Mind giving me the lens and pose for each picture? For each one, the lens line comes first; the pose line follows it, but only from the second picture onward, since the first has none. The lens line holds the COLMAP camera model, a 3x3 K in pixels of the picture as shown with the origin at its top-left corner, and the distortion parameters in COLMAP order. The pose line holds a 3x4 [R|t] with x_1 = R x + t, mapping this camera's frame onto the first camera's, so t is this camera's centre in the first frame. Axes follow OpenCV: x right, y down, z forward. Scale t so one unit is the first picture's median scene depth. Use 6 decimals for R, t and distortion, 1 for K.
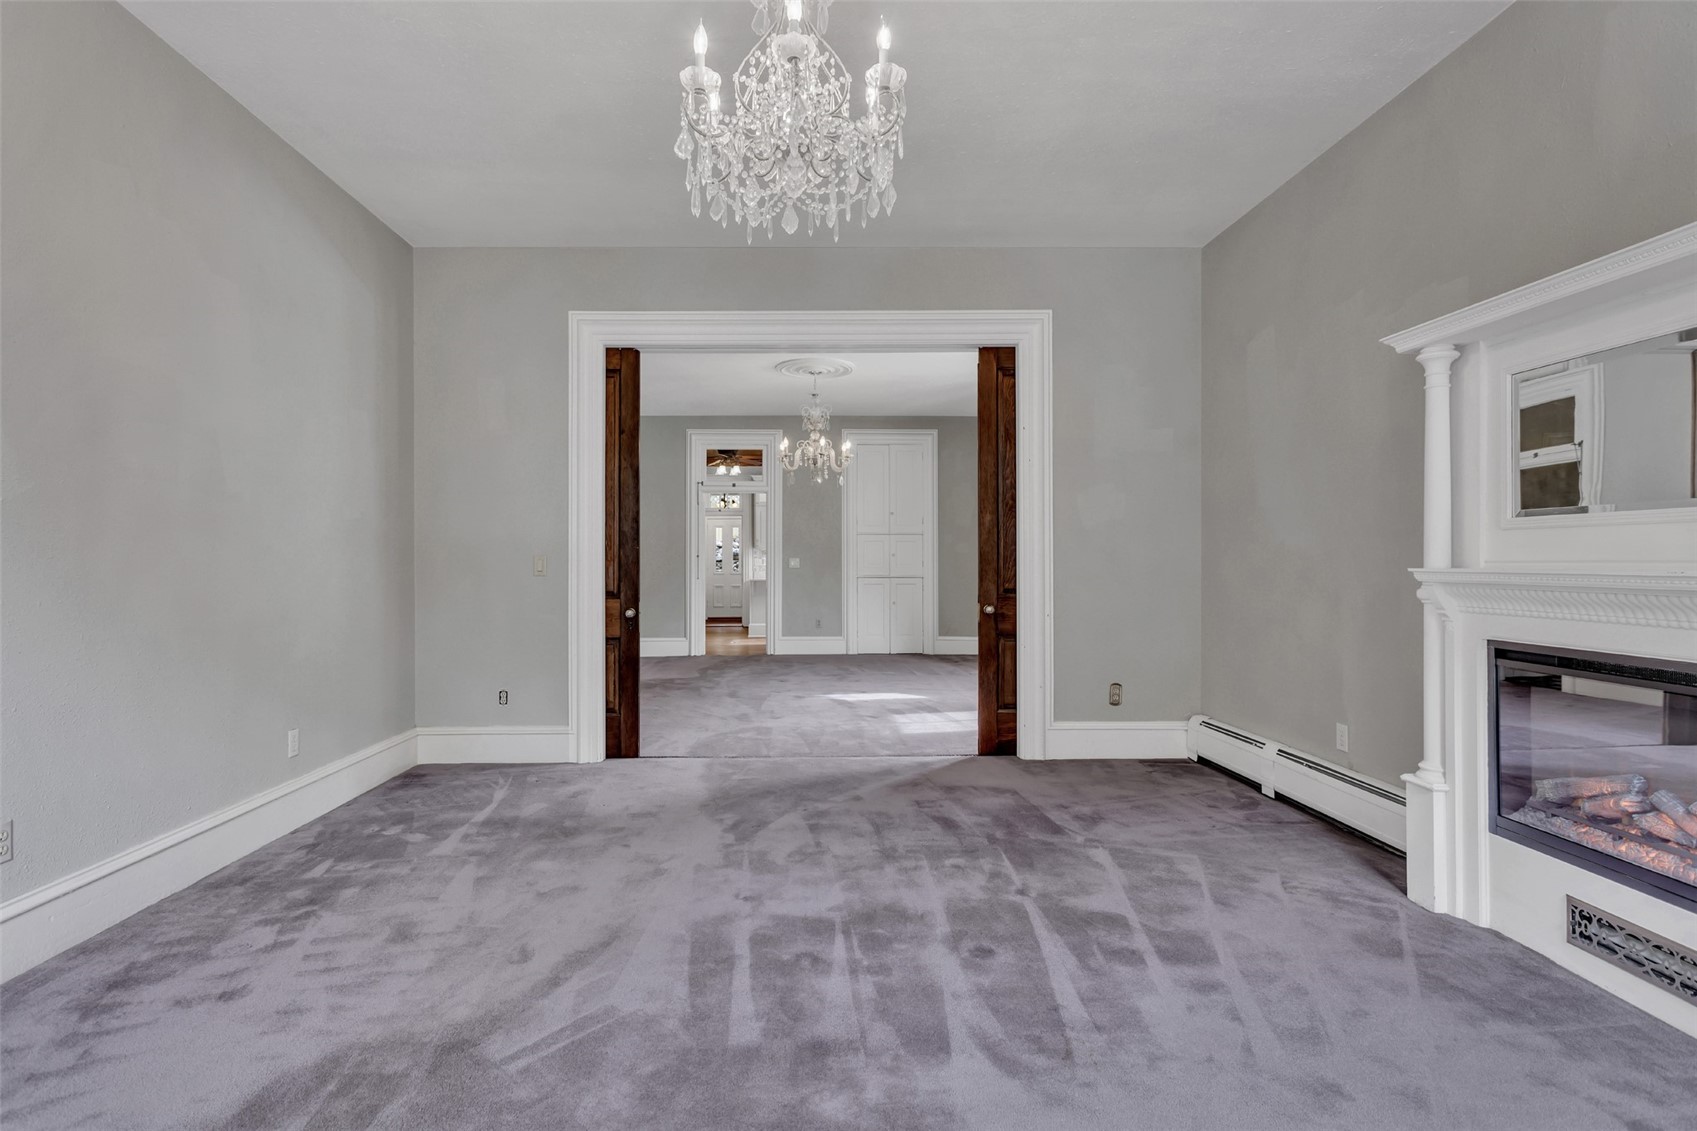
lens RADIAL K [[831.3, 0, 797.3], [0, 831.3, 563.4], [0, 0, 1]] dist [0.011496, 0.000038]
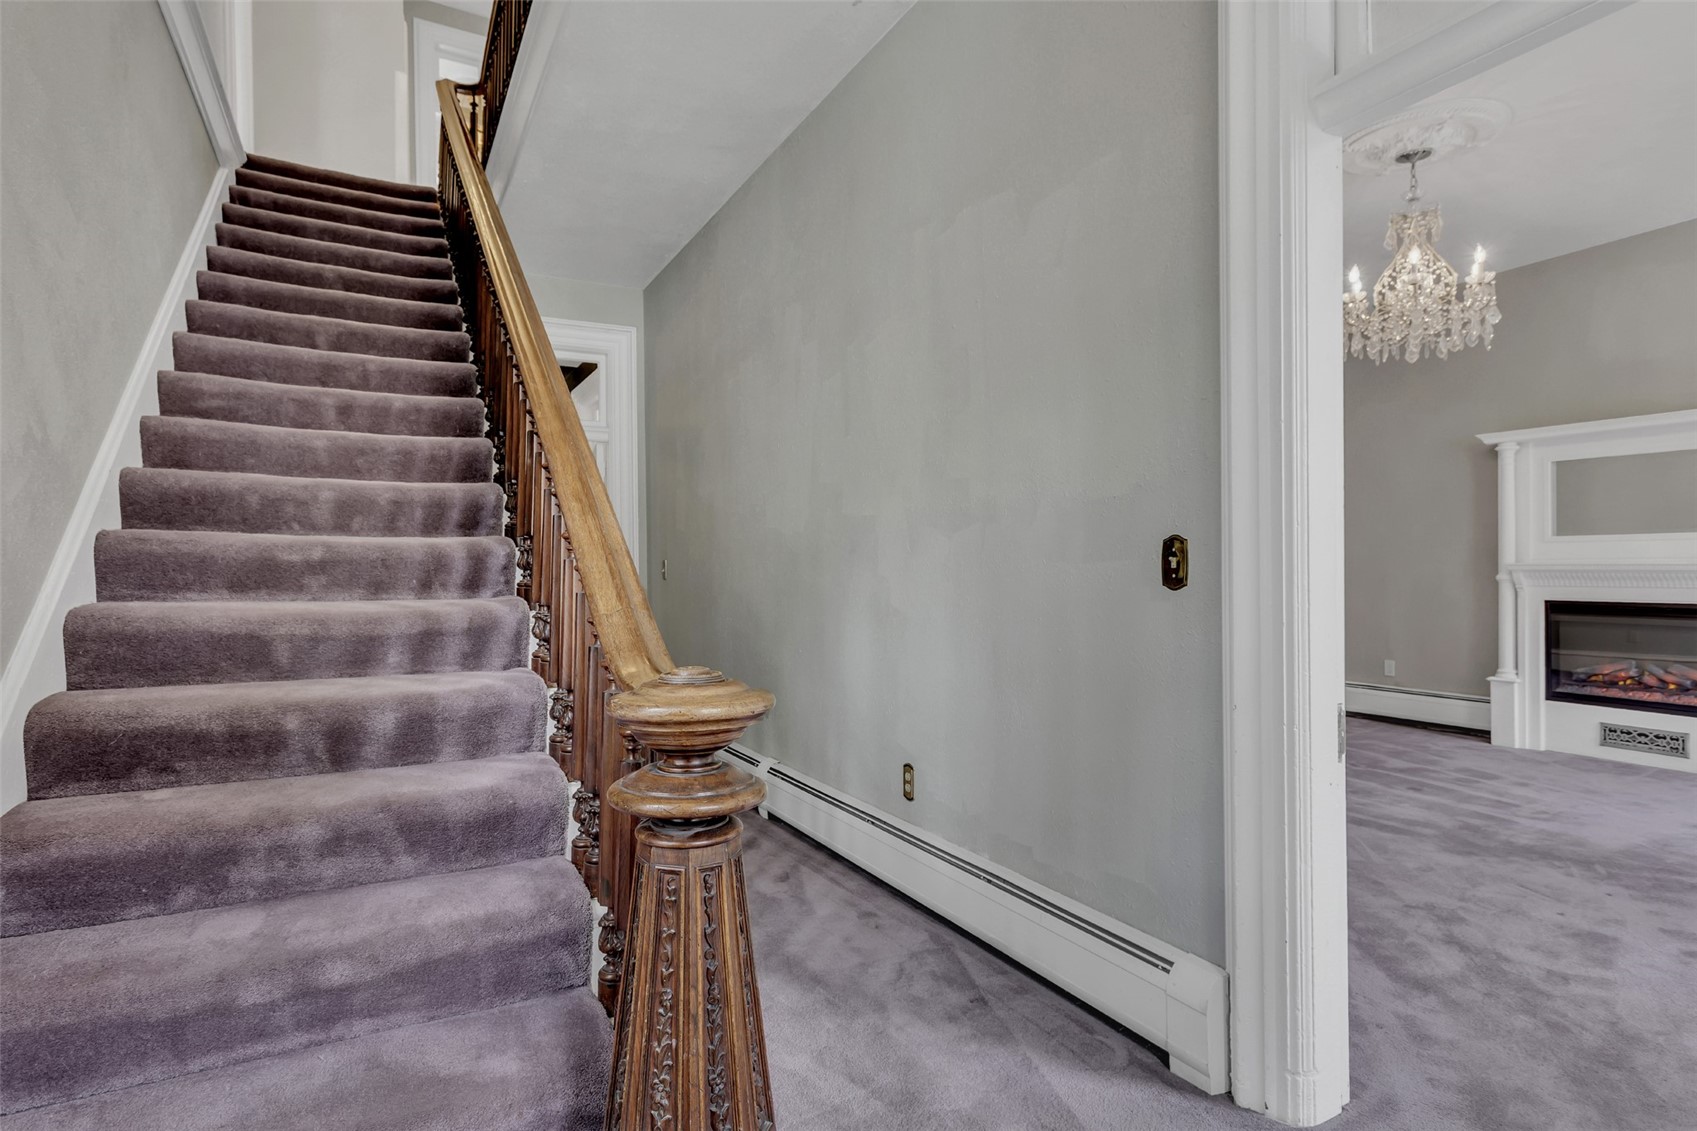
lens RADIAL K [[868.4, 0, 852.5], [0, 868.4, 566.5], [0, 0, 1]] dist [0.008840, 0.001081]
pose [[0.889130, -0.003813, 0.457639, -1.062632], [0.005193, 0.999985, -0.001756, 0.007225], [-0.457625, 0.003937, 0.889136, -0.036786]]
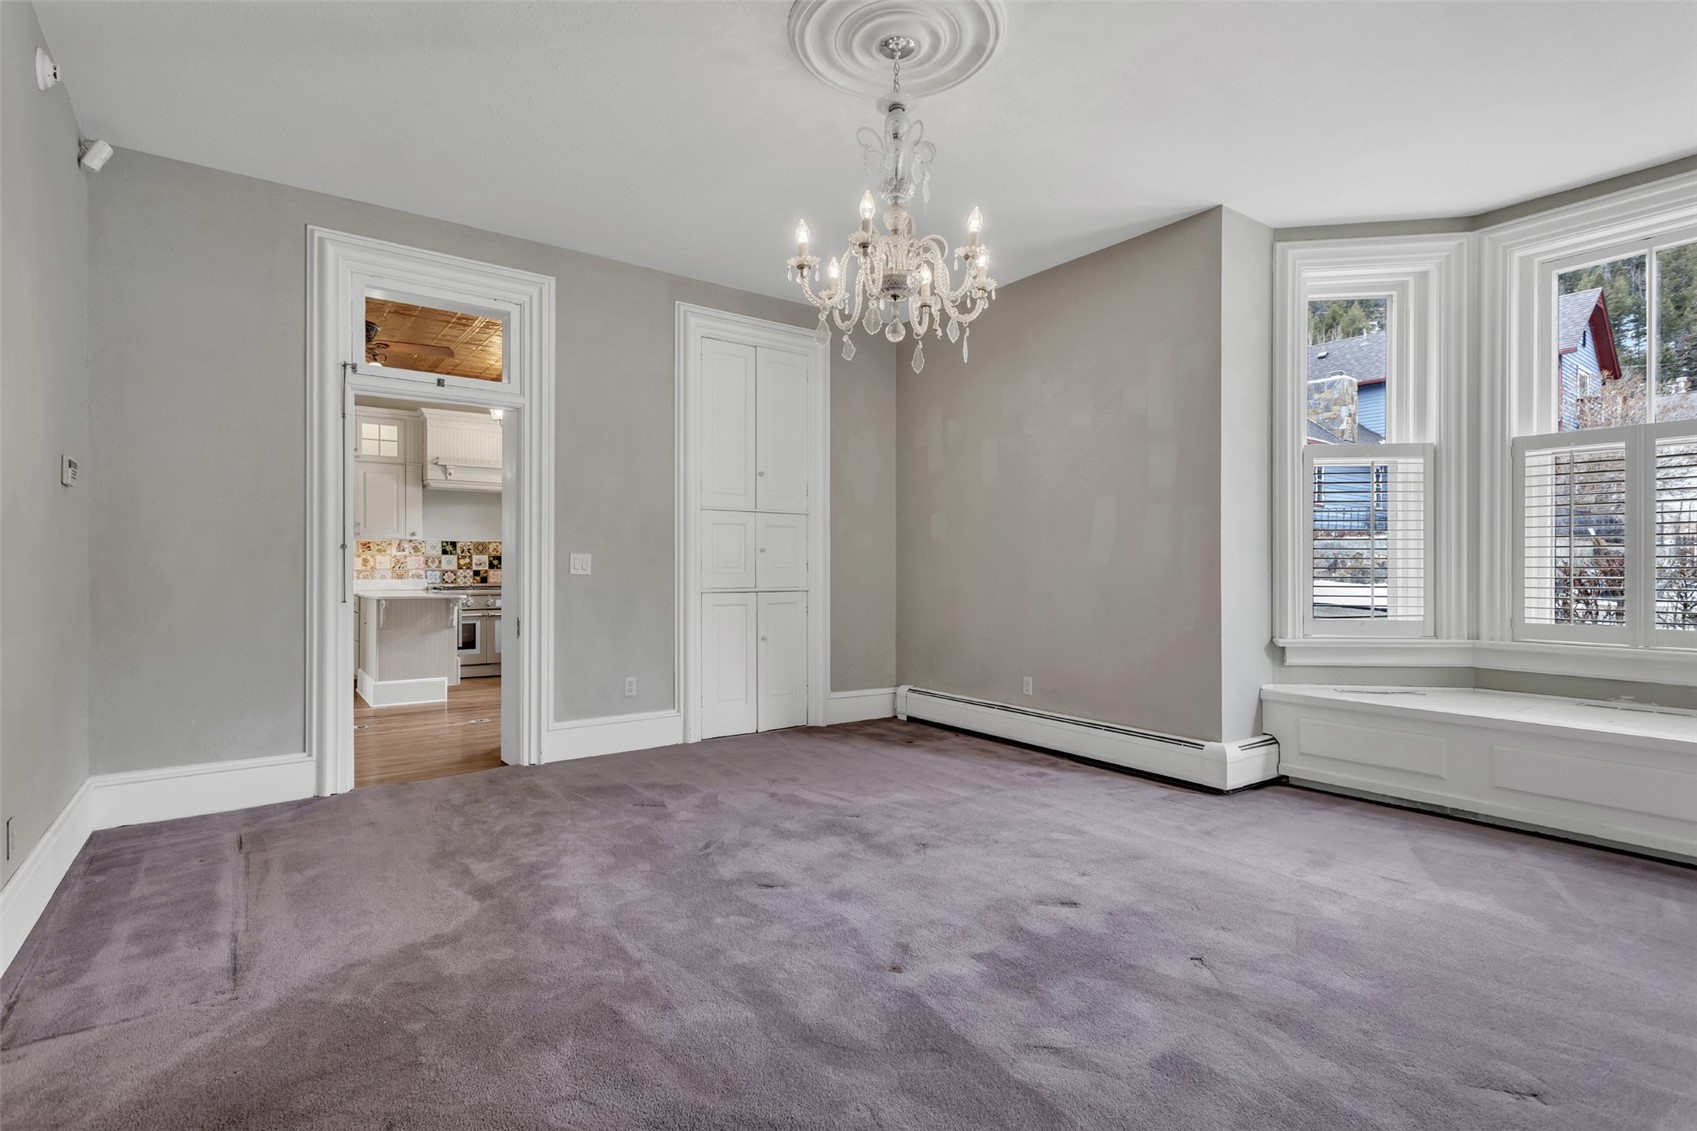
lens RADIAL K [[831.3, 0, 841.5], [0, 831.3, 564.0], [0, 0, 1]] dist [0.011496, 0.000038]
pose [[0.810255, 0.003698, 0.586066, -0.496392], [-0.002923, 0.999993, -0.002269, 0.001132], [-0.586070, 0.000125, 0.810260, 1.628304]]
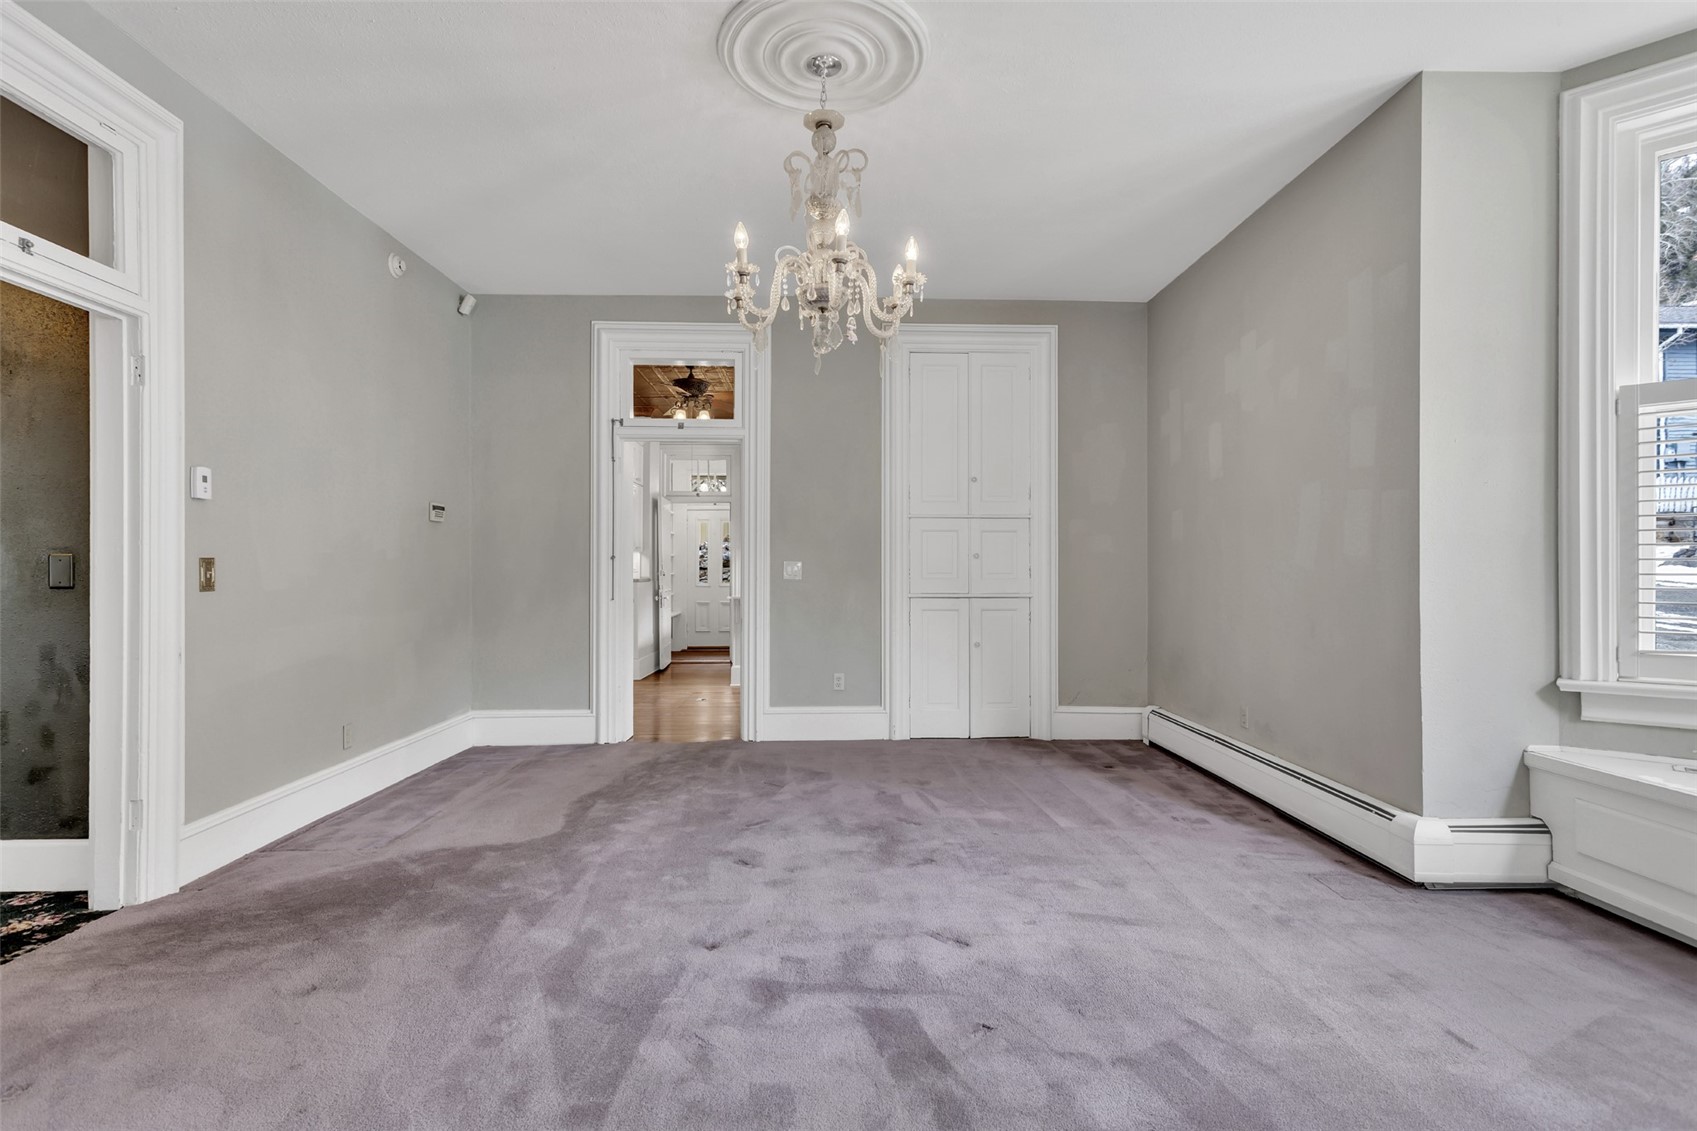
lens RADIAL K [[831.3, 0, 838.8], [0, 831.3, 568.0], [0, 0, 1]] dist [0.011496, 0.000038]
pose [[0.999786, 0.000648, 0.020660, 0.045398], [-0.000608, 0.999998, -0.001978, -0.002245], [-0.020661, 0.001965, 0.999785, 1.414260]]
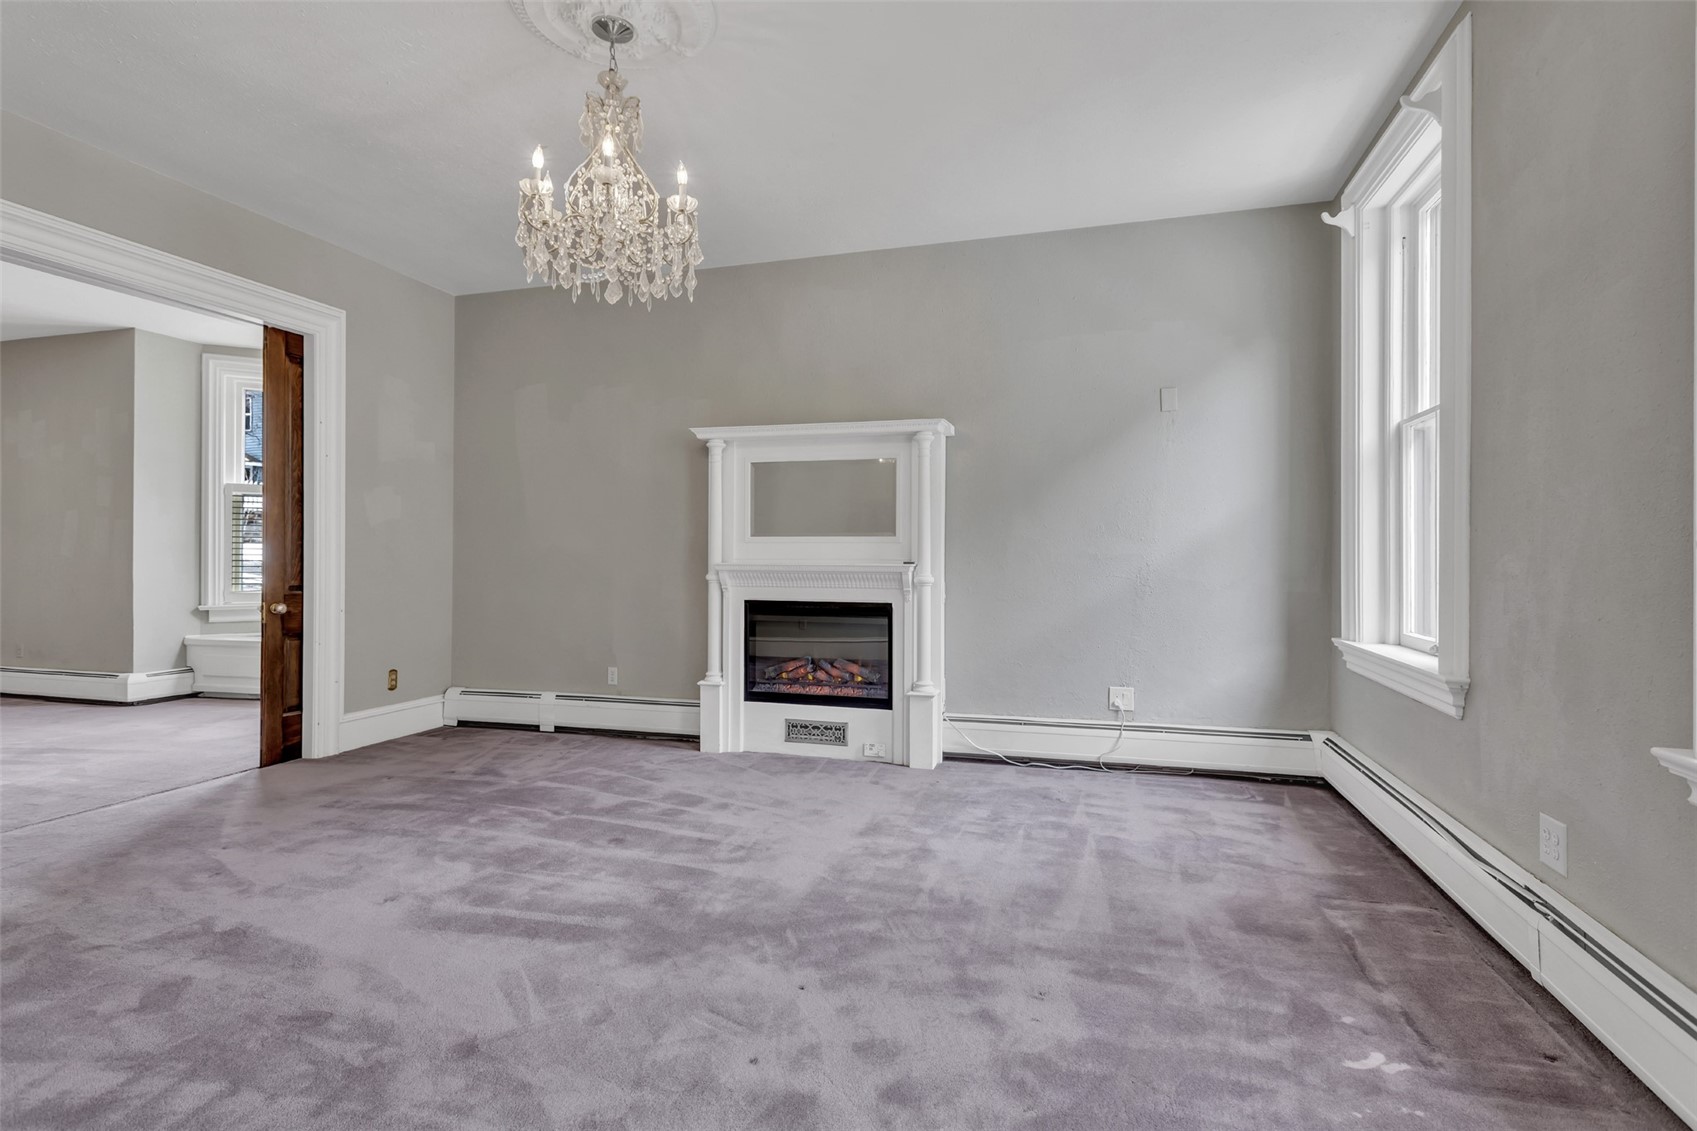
lens RADIAL K [[831.3, 0, 839.5], [0, 831.3, 556.8], [0, 0, 1]] dist [0.011496, 0.000038]
pose [[0.309360, 0.007227, 0.950918, -0.647565], [-0.002991, 0.999974, -0.006627, 0.002854], [-0.950940, -0.000794, 0.309373, 0.148109]]
